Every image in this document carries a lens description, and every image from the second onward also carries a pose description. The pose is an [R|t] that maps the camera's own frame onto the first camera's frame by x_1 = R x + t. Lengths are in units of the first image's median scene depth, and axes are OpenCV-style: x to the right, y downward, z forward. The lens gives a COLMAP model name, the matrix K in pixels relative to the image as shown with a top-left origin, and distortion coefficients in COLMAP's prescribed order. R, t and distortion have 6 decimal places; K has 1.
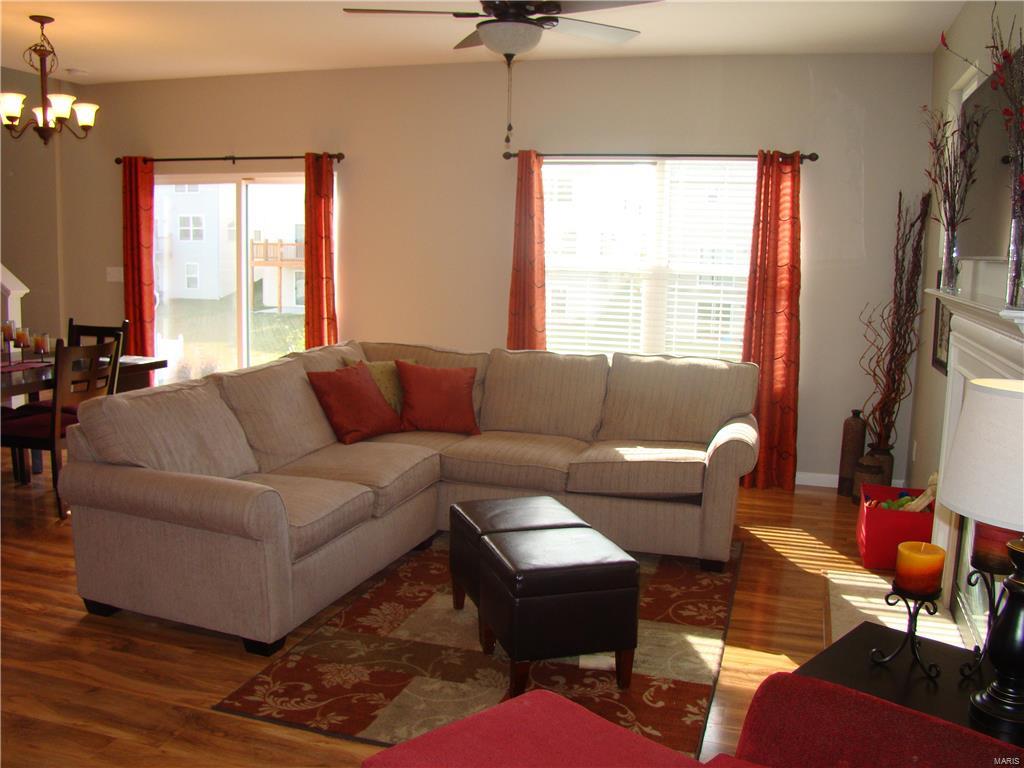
lens RADIAL K [[948.2, 0, 512.0], [0, 948.2, 384.0], [0, 0, 1]] dist [-0.184131, 0.147714]
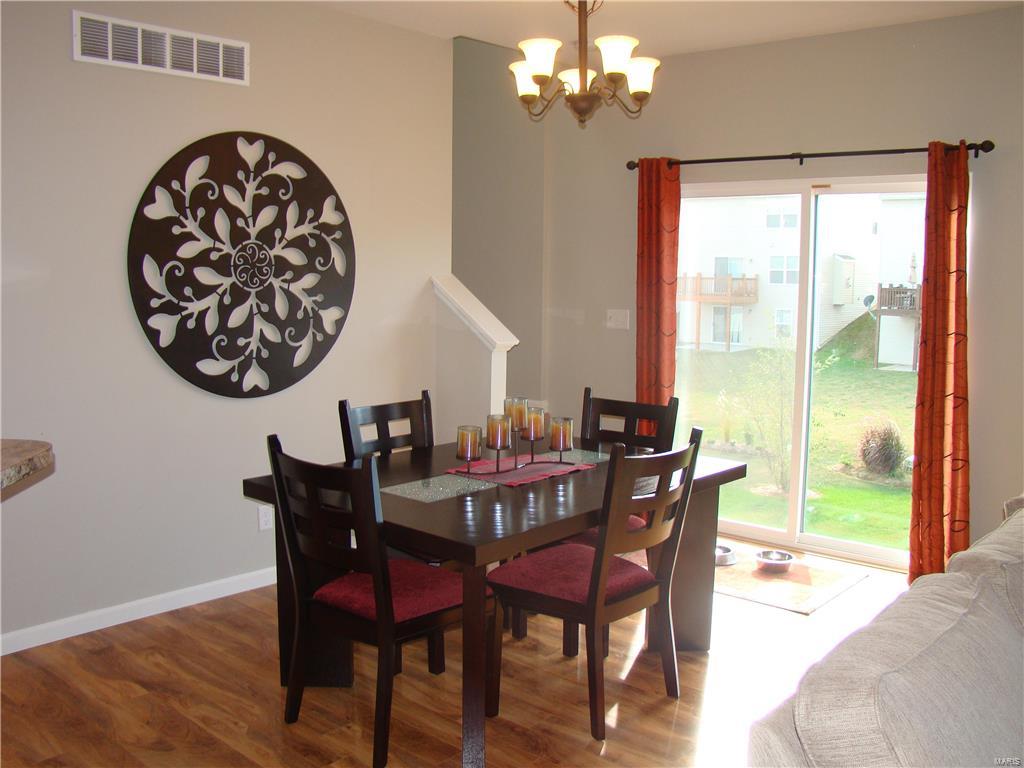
lens RADIAL K [[948.2, 0, 512.0], [0, 948.2, 384.0], [0, 0, 1]] dist [-0.184131, 0.147714]
pose [[0.914478, 0.033015, -0.403286, -0.211962], [-0.047245, 0.998561, -0.025382, -0.045881], [0.401868, 0.042265, 0.914722, 0.284233]]
